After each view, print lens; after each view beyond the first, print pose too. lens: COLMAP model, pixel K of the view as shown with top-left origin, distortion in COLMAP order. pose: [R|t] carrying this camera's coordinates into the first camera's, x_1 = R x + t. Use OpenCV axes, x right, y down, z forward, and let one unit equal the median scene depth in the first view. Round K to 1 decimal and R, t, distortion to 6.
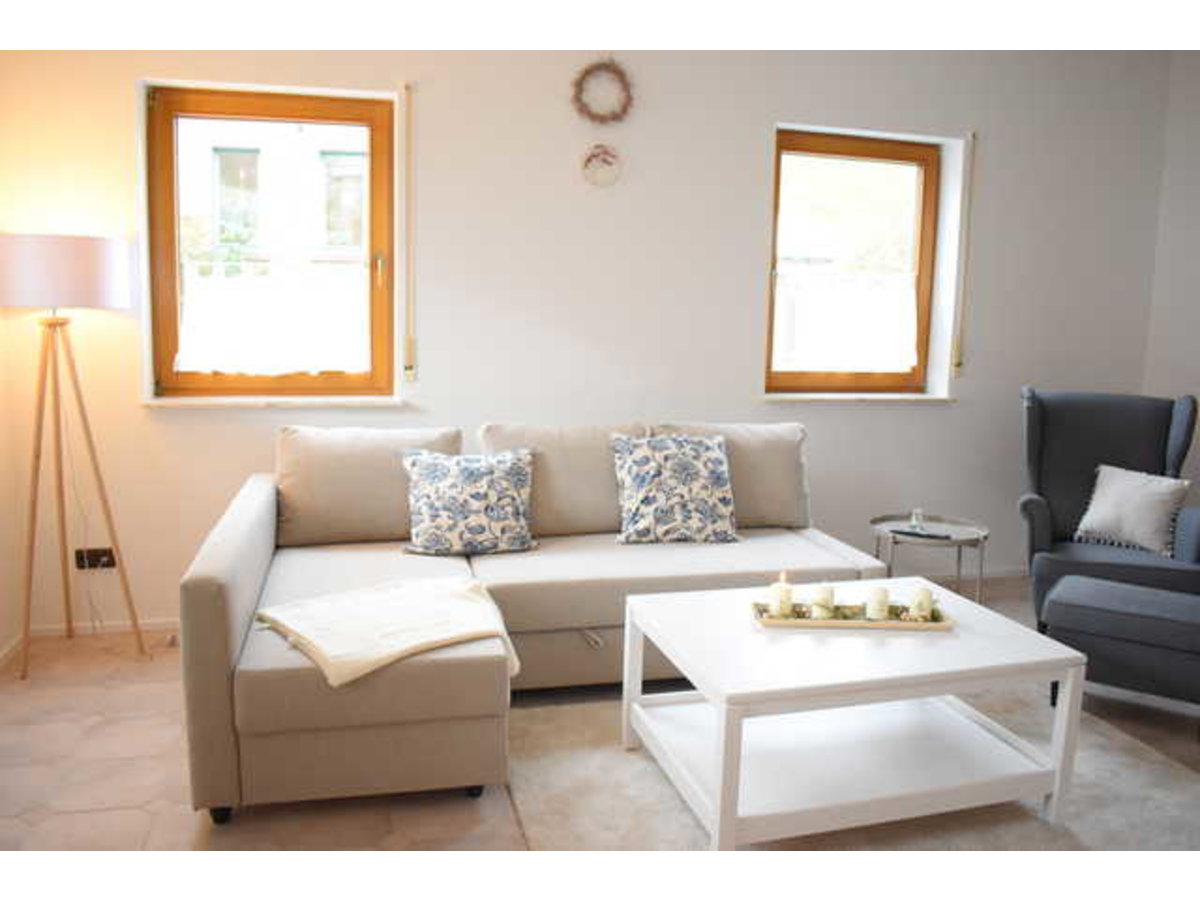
lens RADIAL K [[922.3, 0, 600.0], [0, 922.3, 450.0], [0, 0, 1]] dist [-0.088864, 0.000453]
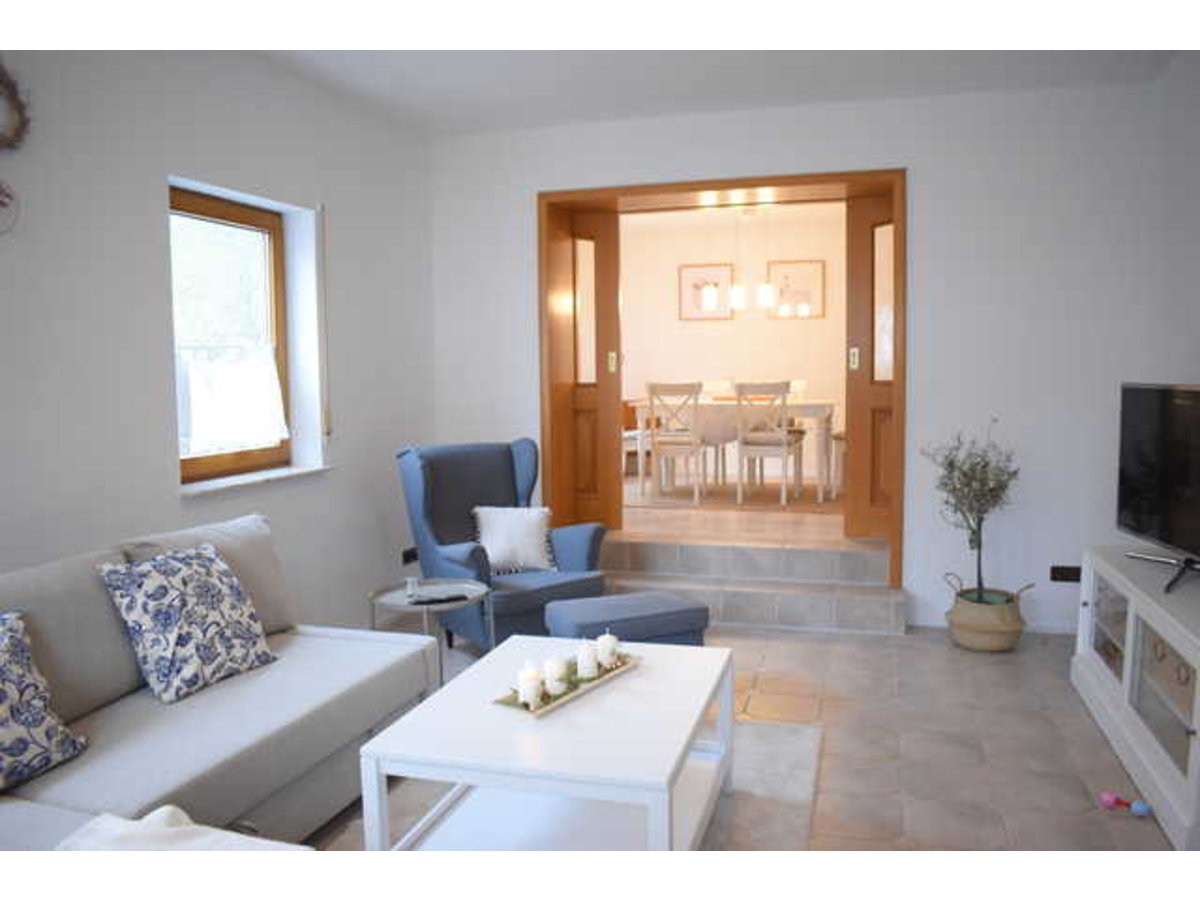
lens RADIAL K [[922.3, 0, 600.0], [0, 922.3, 450.0], [0, 0, 1]] dist [-0.088864, 0.000453]
pose [[0.523416, -0.103996, 0.845707, -0.389877], [0.158670, 0.987060, 0.023176, -0.065334], [-0.837173, 0.122058, 0.533144, 0.271728]]
